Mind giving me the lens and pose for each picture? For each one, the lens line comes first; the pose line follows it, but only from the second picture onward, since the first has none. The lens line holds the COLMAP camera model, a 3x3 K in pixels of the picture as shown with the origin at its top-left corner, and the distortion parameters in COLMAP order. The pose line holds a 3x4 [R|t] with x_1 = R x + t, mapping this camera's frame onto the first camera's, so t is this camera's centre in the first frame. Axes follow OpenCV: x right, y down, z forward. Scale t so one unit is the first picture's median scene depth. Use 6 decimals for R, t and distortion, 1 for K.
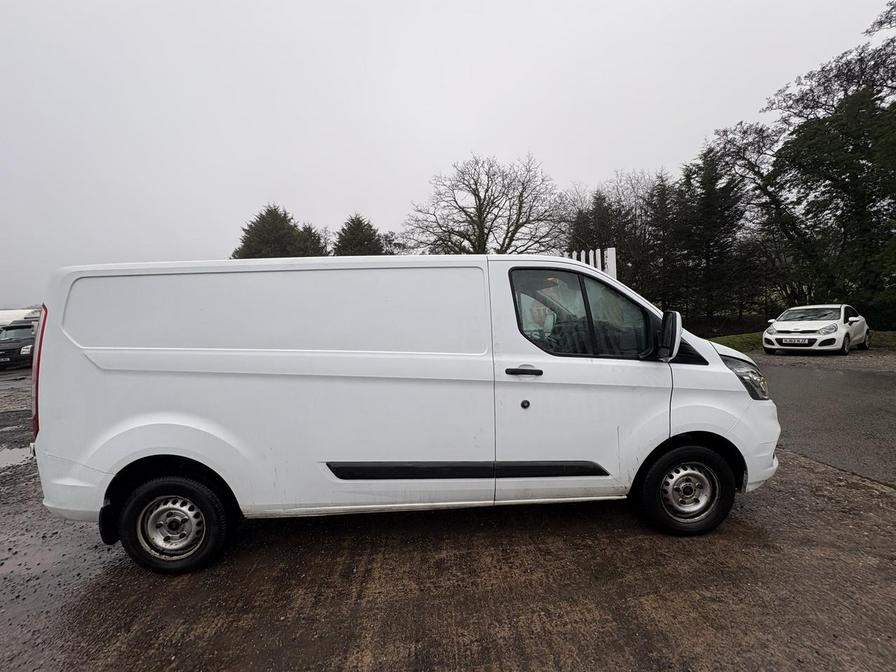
lens RADIAL K [[355.2, 0, 449.3], [0, 355.2, 336.2], [0, 0, 1]] dist [0.001157, 0.000037]
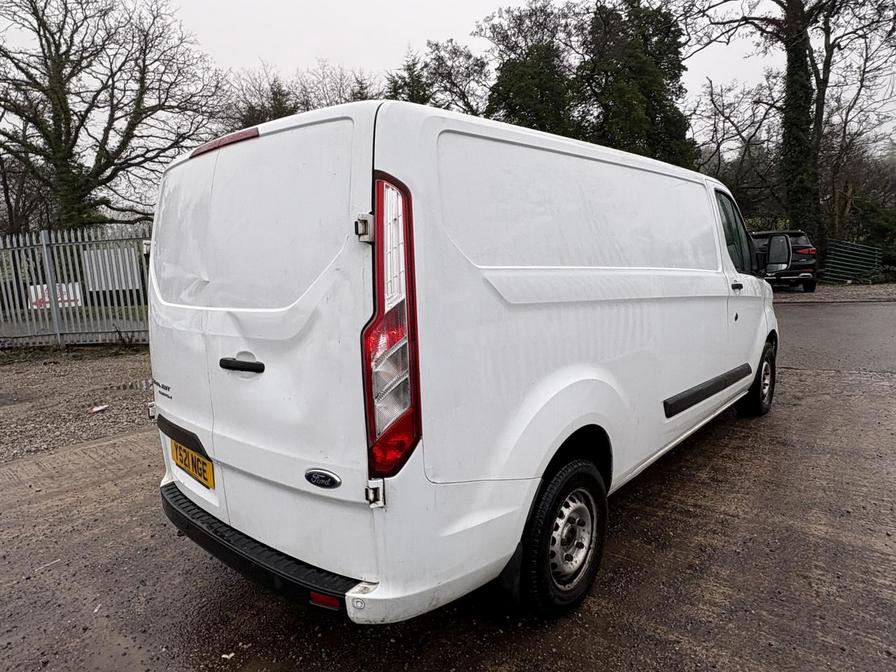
lens RADIAL K [[557.7, 0, 448.0], [0, 557.7, 336.0], [0, 0, 1]] dist [0.003037, 0.001058]
pose [[0.696739, -0.096006, 0.710871, -1.562237], [0.061115, 0.995345, 0.074526, 0.066412], [-0.714716, -0.008480, 0.699363, 0.419150]]
